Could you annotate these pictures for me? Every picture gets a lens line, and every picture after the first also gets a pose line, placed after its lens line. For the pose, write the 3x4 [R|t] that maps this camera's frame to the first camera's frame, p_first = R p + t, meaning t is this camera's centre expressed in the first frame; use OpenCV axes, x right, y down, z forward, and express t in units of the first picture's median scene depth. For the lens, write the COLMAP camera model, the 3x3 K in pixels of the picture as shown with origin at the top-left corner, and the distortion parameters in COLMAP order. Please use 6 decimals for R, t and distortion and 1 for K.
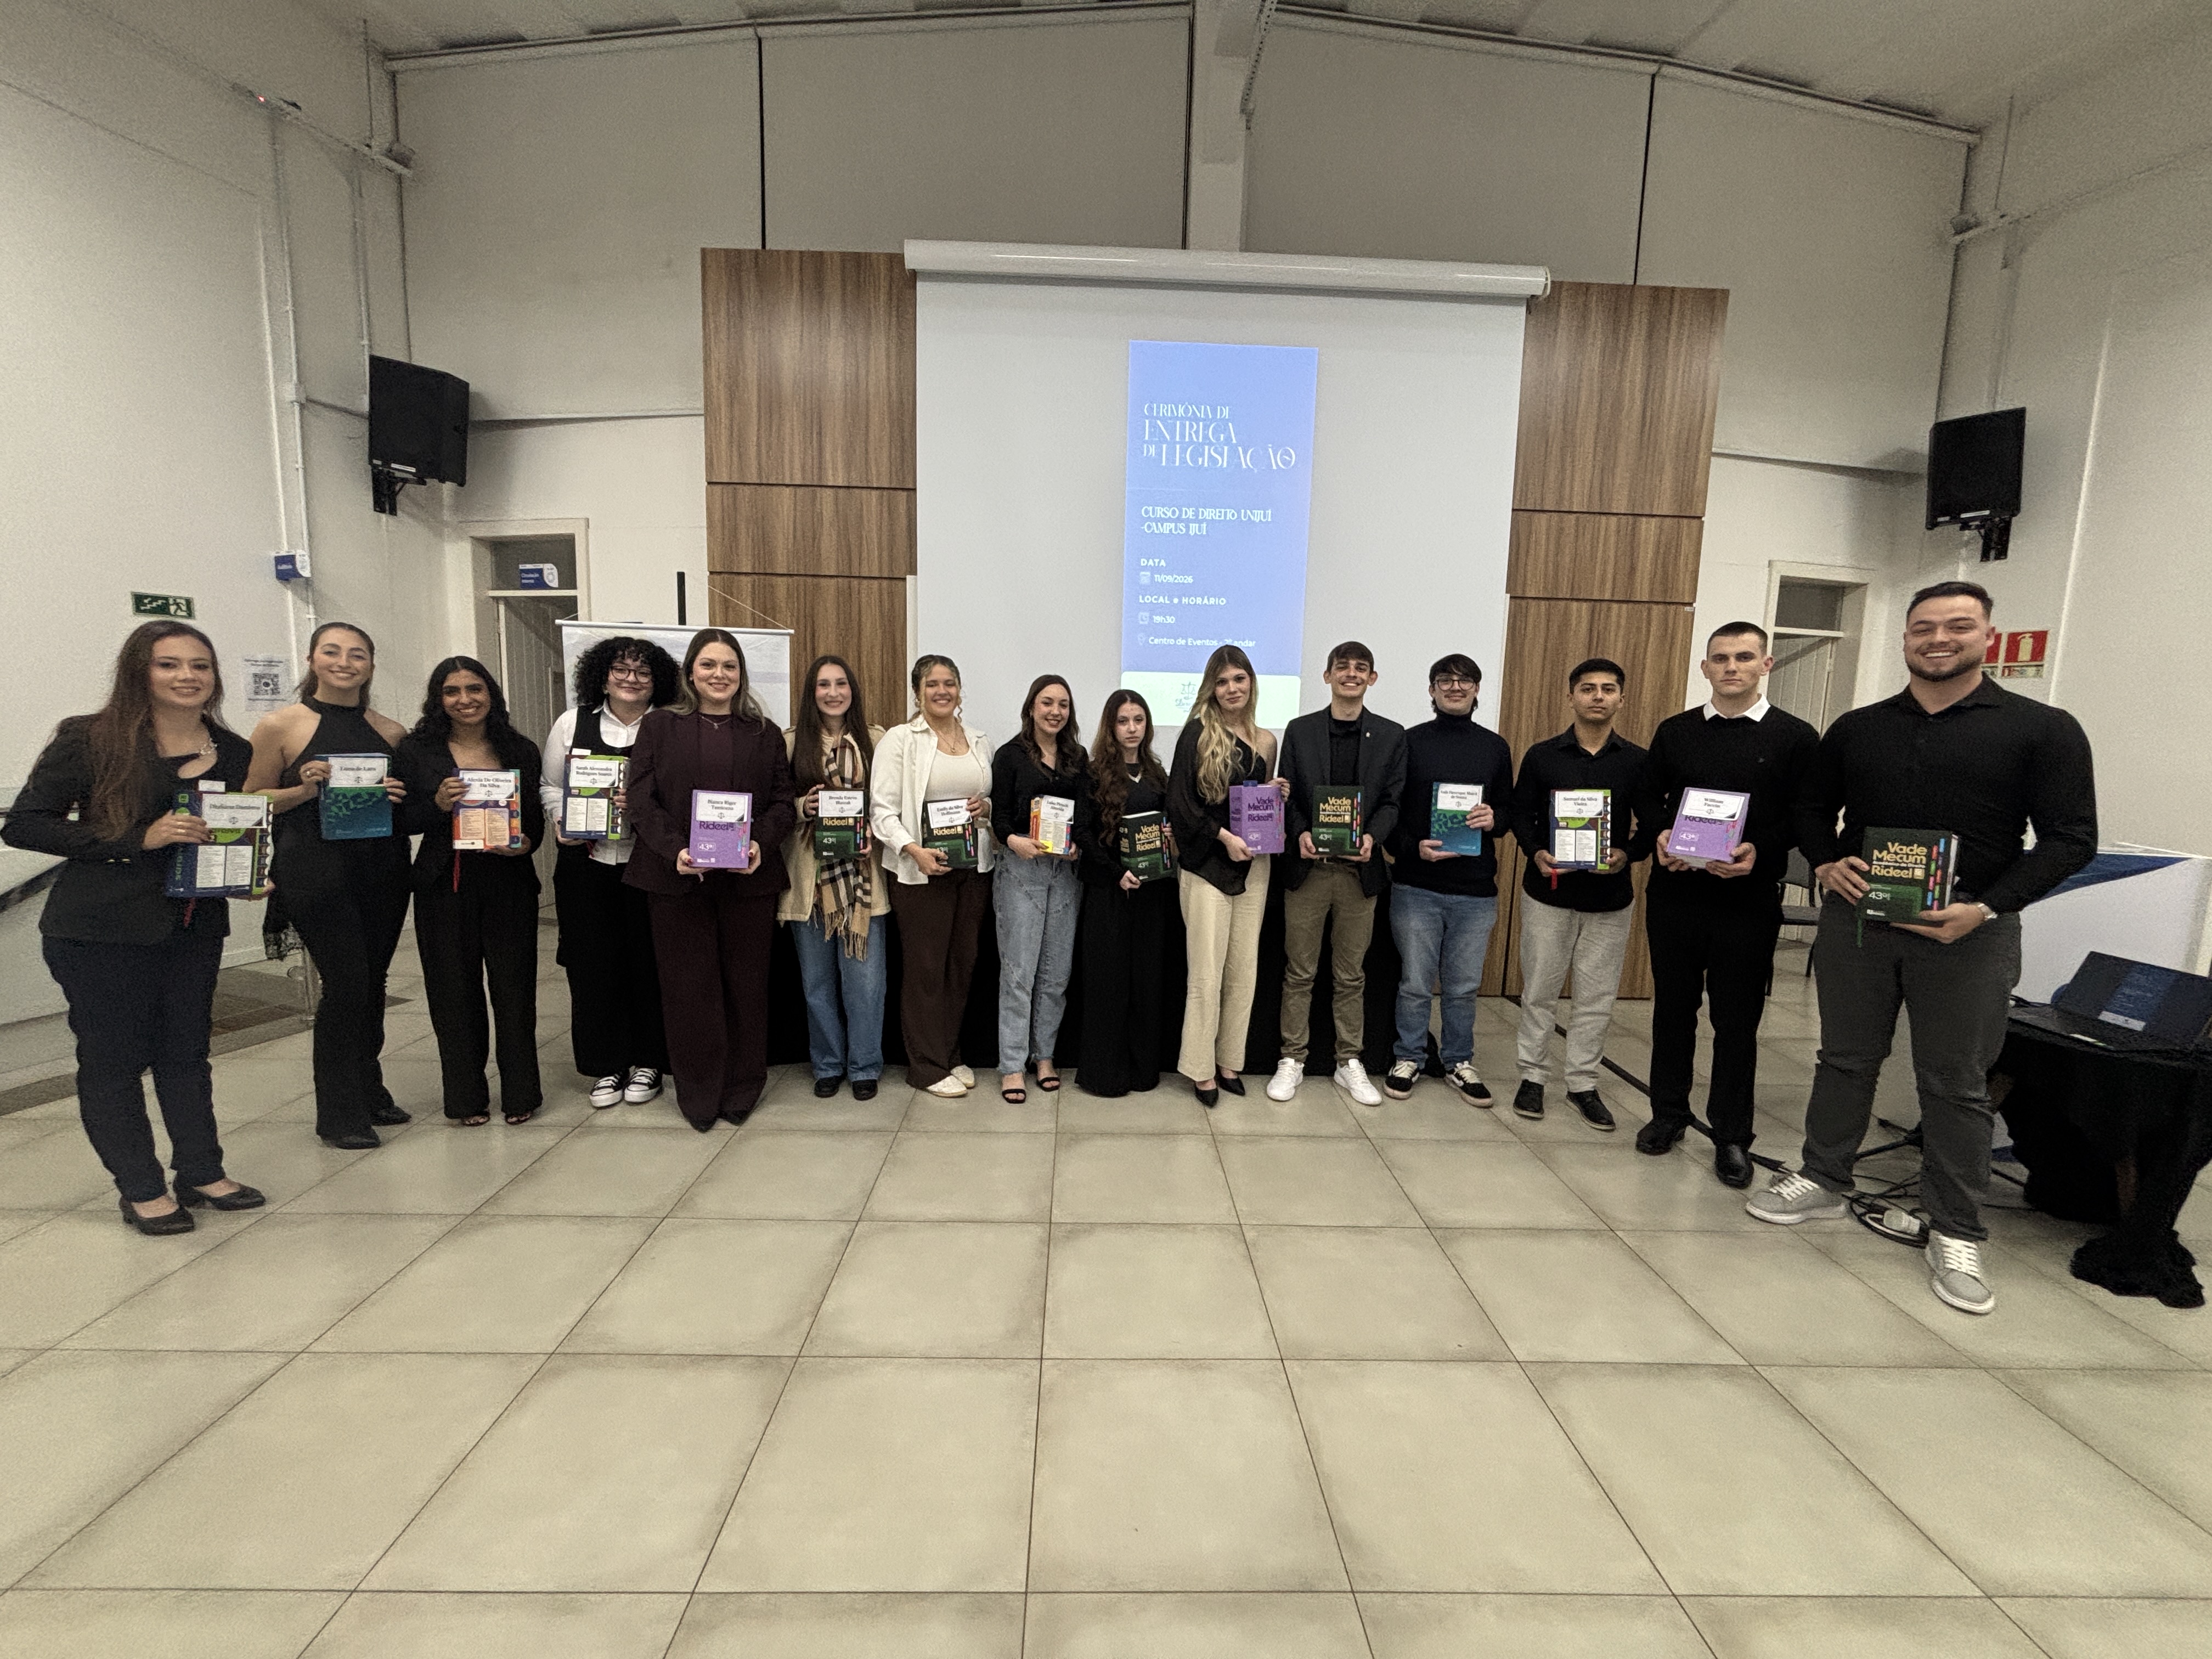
lens RADIAL K [[887.2, 0, 1109.2], [0, 887.2, 822.0], [0, 0, 1]] dist [-0.006074, 0.003808]
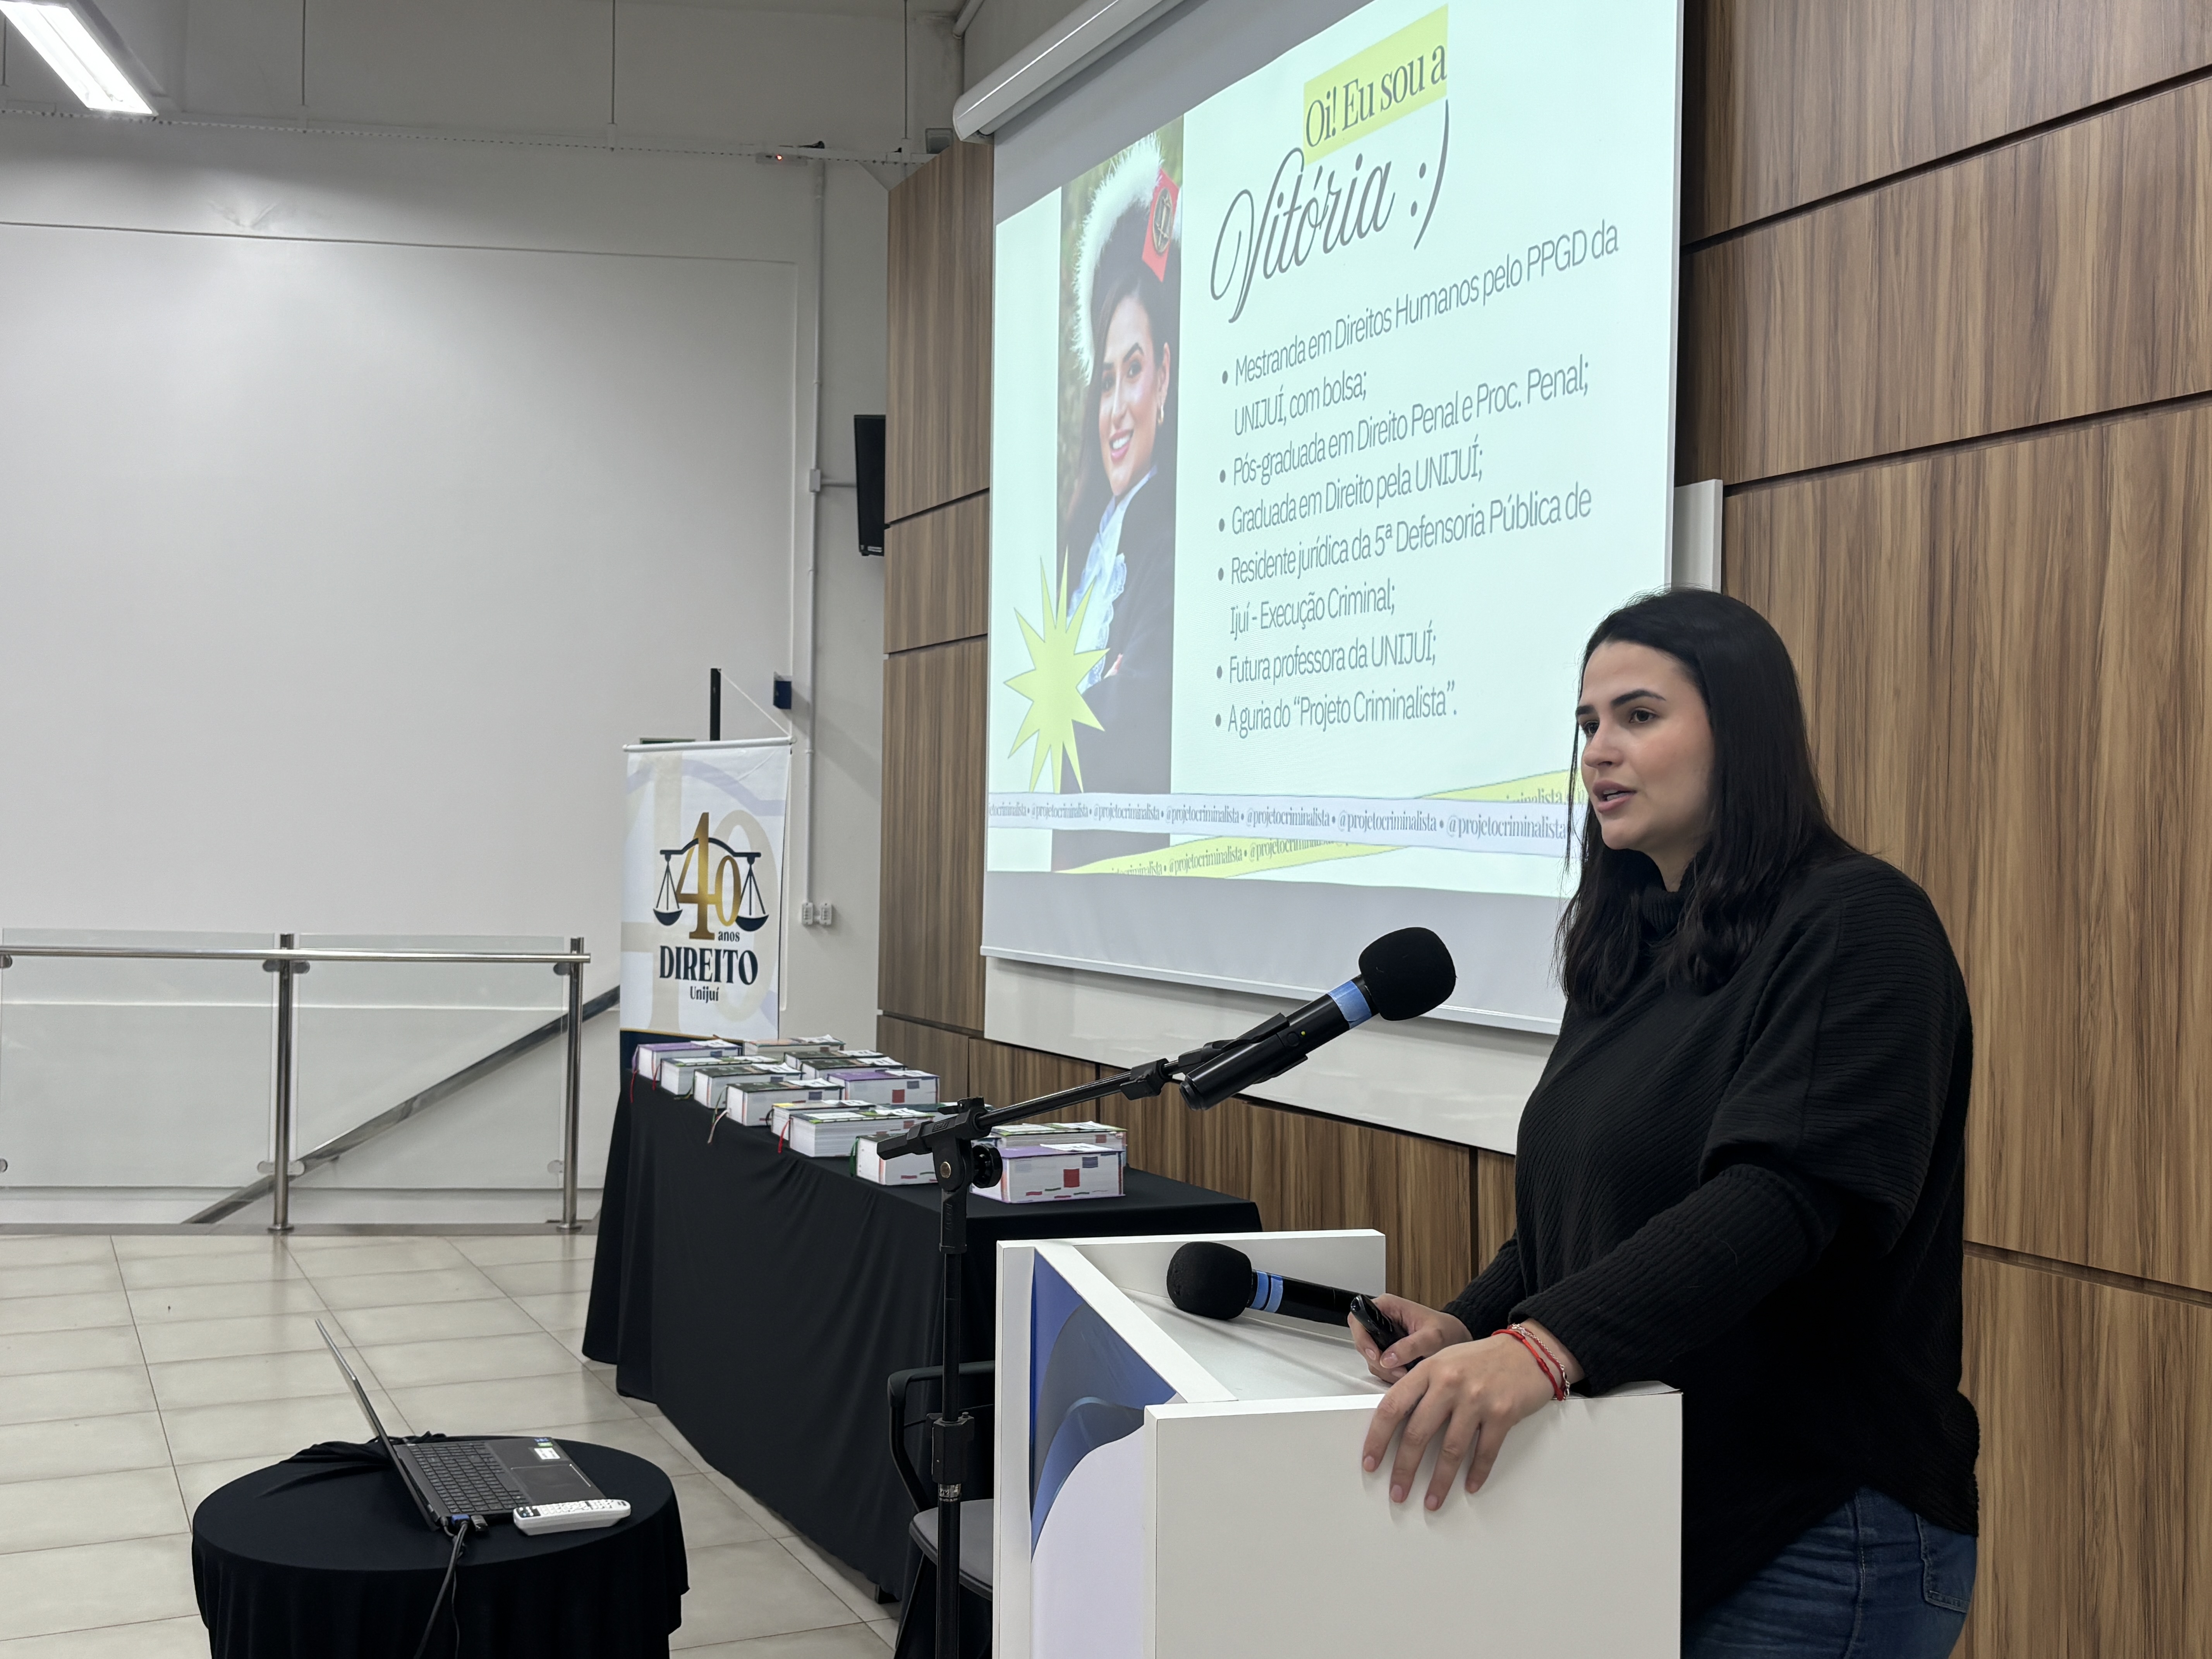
lens RADIAL K [[2227.1, 0, 1101.3], [0, 2227.1, 843.0], [0, 0, 1]] dist [0.028527, 0.000000]
pose [[0.427126, -0.020351, -0.903963, 1.117766], [-0.117226, 0.990063, -0.077679, -0.030788], [0.896561, 0.139147, 0.420496, 0.465521]]
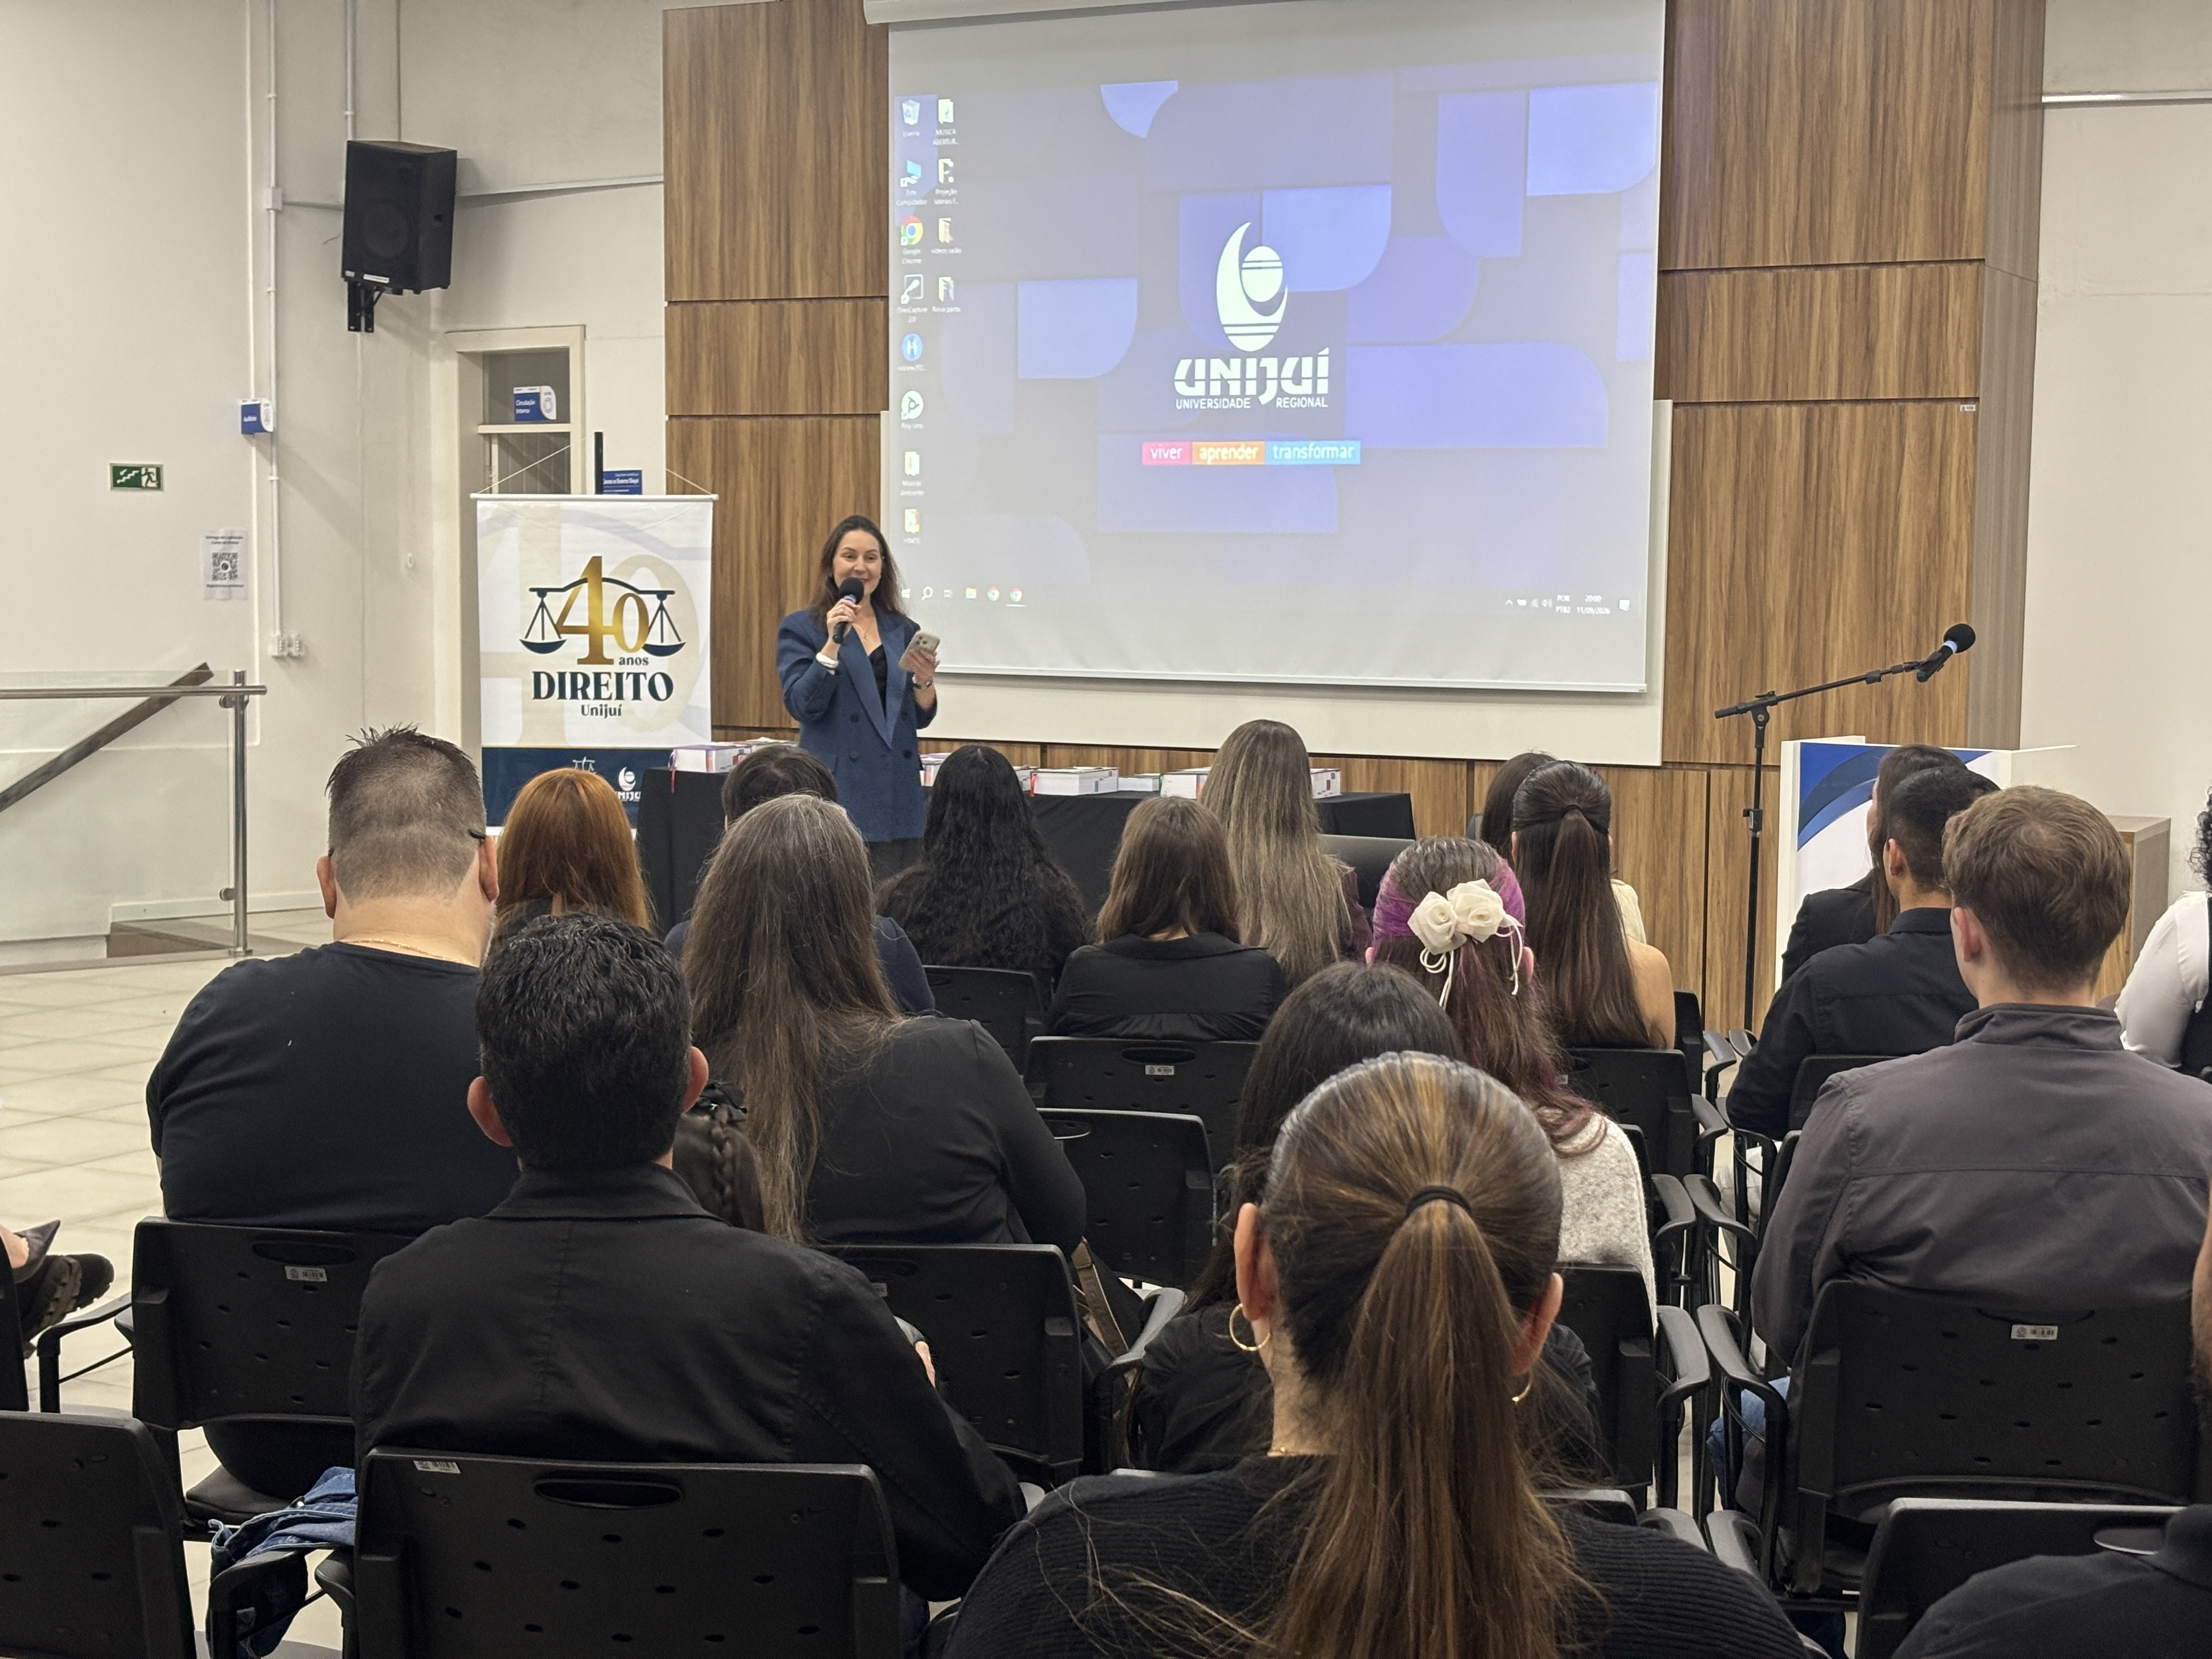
lens RADIAL K [[3292.9, 0, 1108.6], [0, 3292.9, 823.0], [0, 0, 1]] dist [0.099057, 0.000000]
pose [[0.876210, 0.020619, -0.481488, 1.273471], [-0.047869, 0.997867, -0.044381, 0.180213], [0.479546, 0.061936, 0.875328, -1.306120]]
